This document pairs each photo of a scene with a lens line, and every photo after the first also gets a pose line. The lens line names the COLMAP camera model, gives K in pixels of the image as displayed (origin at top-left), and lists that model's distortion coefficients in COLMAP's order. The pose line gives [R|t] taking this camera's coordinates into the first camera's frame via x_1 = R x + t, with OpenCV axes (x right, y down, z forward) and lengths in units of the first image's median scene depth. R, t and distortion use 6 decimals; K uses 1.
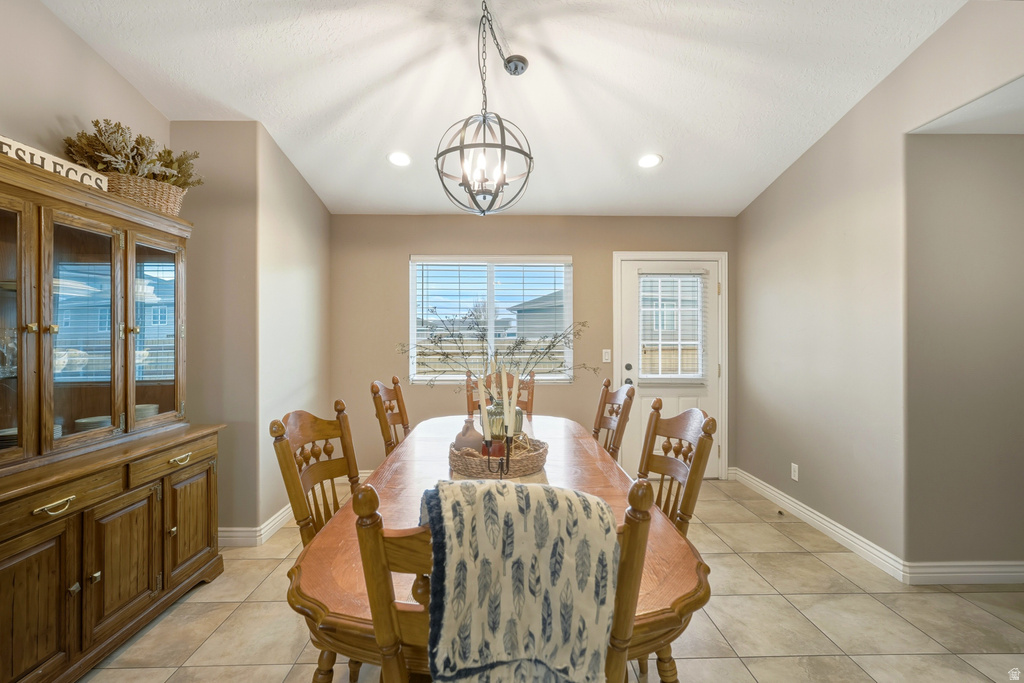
lens RADIAL K [[464.0, 0, 509.9], [0, 464.0, 336.7], [0, 0, 1]] dist [-0.007602, 0.002830]
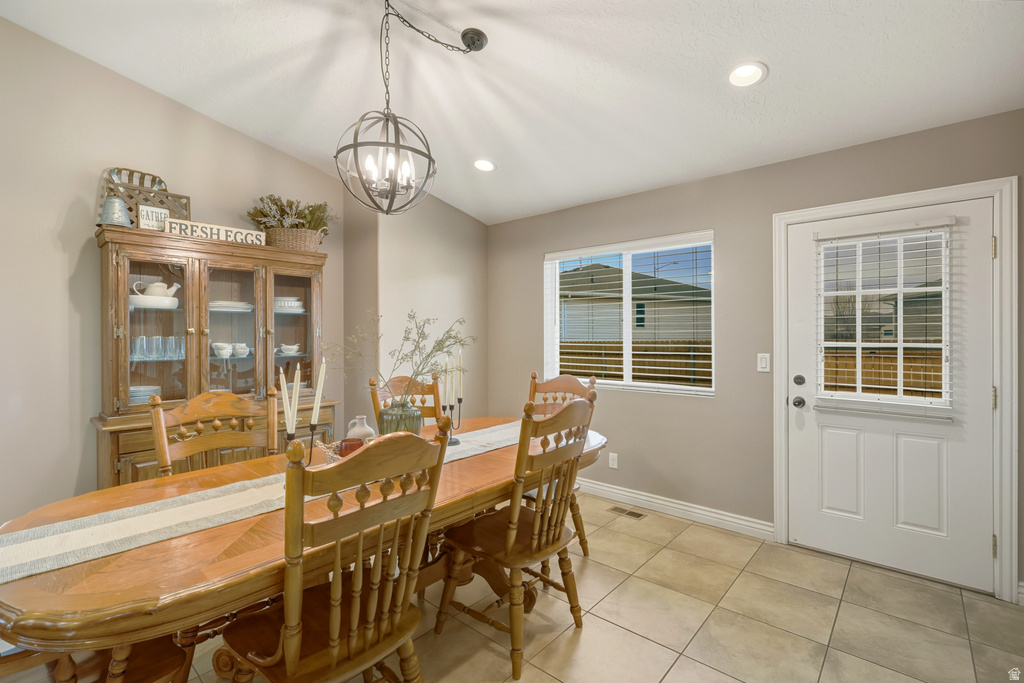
lens RADIAL K [[464.0, 0, 512.7], [0, 464.0, 337.9], [0, 0, 1]] dist [-0.007602, 0.002830]
pose [[0.738519, 0.001392, -0.674231, 0.502888], [0.002168, 0.999988, 0.004439, -0.000995], [0.674229, -0.004740, 0.738507, 0.272434]]
